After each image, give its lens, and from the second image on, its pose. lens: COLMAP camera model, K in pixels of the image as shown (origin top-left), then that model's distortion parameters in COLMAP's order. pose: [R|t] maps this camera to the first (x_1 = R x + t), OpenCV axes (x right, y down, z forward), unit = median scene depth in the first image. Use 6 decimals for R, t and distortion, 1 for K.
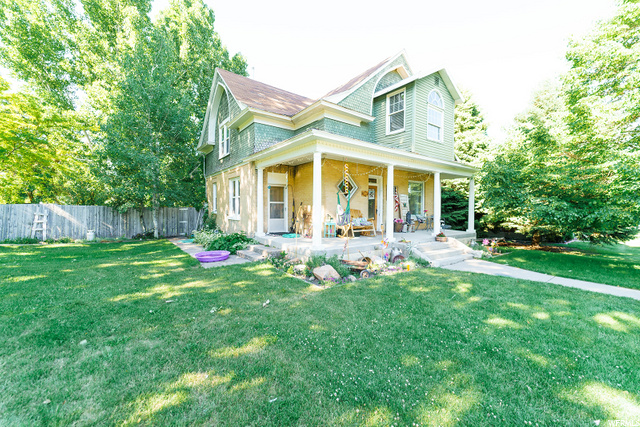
lens RADIAL K [[258.8, 0, 317.8], [0, 258.8, 215.2], [0, 0, 1]] dist [-0.001235, -0.000034]
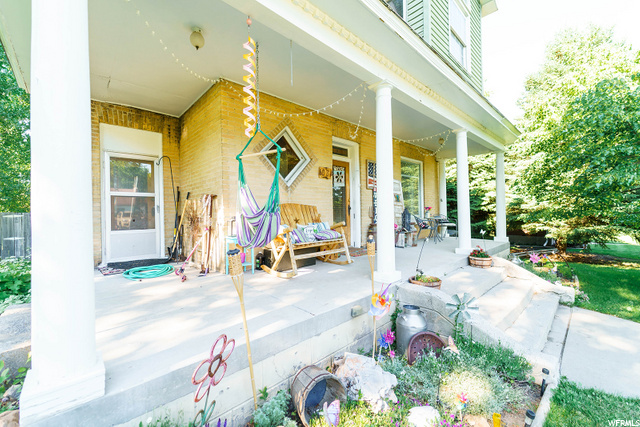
lens RADIAL K [[269.6, 0, 317.7], [0, 269.6, 215.4], [0, 0, 1]] dist [-0.000622, 0.000013]
pose [[0.992231, -0.024271, 0.122022, 0.101482], [0.026349, 0.999534, -0.015441, 0.004424], [-0.121591, 0.018536, 0.992407, 0.486857]]
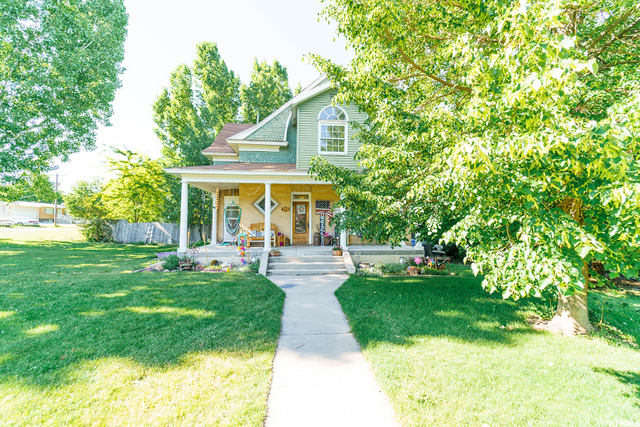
lens RADIAL K [[258.8, 0, 317.8], [0, 258.8, 215.2], [0, 0, 1]] dist [-0.001235, -0.000034]
pose [[0.855436, -0.028283, -0.517135, 0.859339], [-0.006558, 0.997836, -0.065420, 0.015349], [0.517866, 0.059354, 0.853400, 0.112701]]
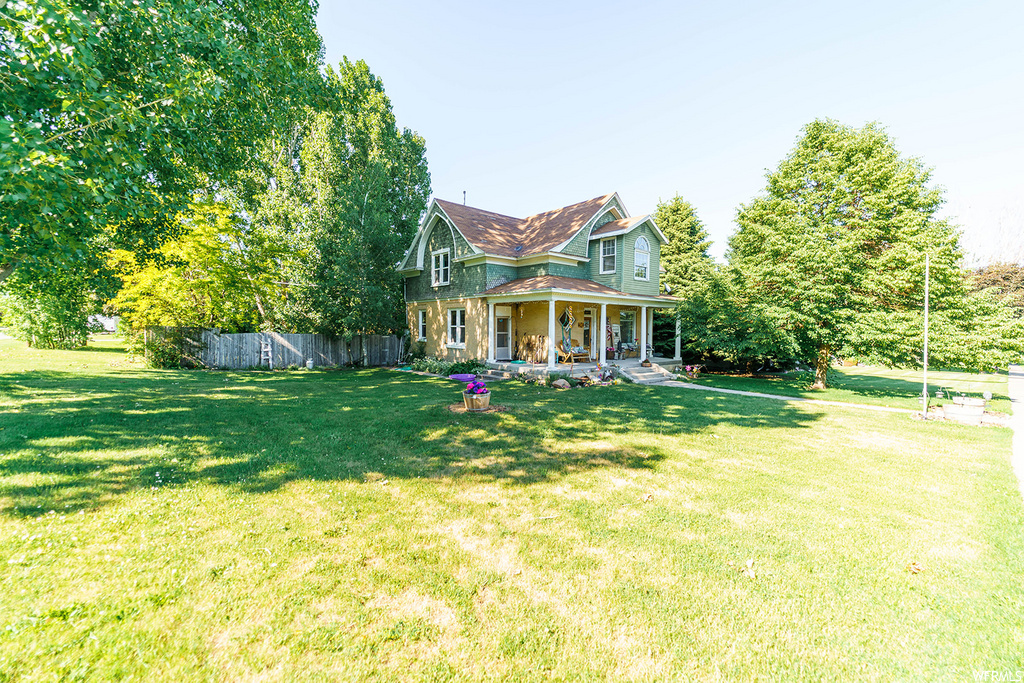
lens RADIAL K [[431.4, 0, 508.3], [0, 431.4, 344.6], [0, 0, 1]] dist [-0.000622, 0.000013]
pose [[0.998151, -0.000034, 0.060779, -0.243233], [-0.000759, 0.999915, 0.013034, -0.022248], [-0.060775, -0.013056, 0.998066, -0.838621]]
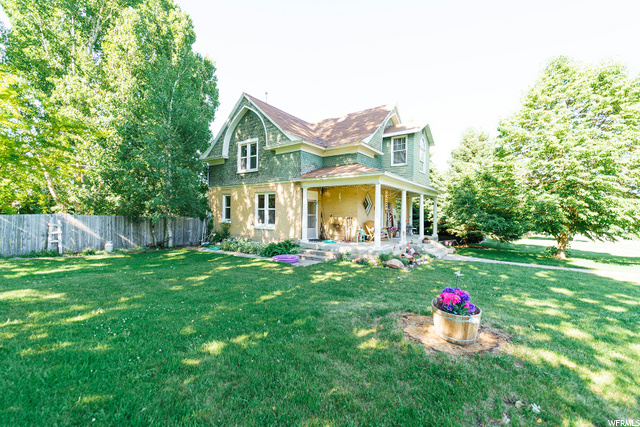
lens RADIAL K [[275.3, 0, 318.2], [0, 275.3, 212.3], [0, 0, 1]] dist [0.000376, -0.000049]
pose [[0.955132, 0.008486, 0.296057, -0.508111], [0.000799, 0.999512, -0.031227, -0.019292], [-0.296178, 0.030062, 0.954660, -0.254814]]
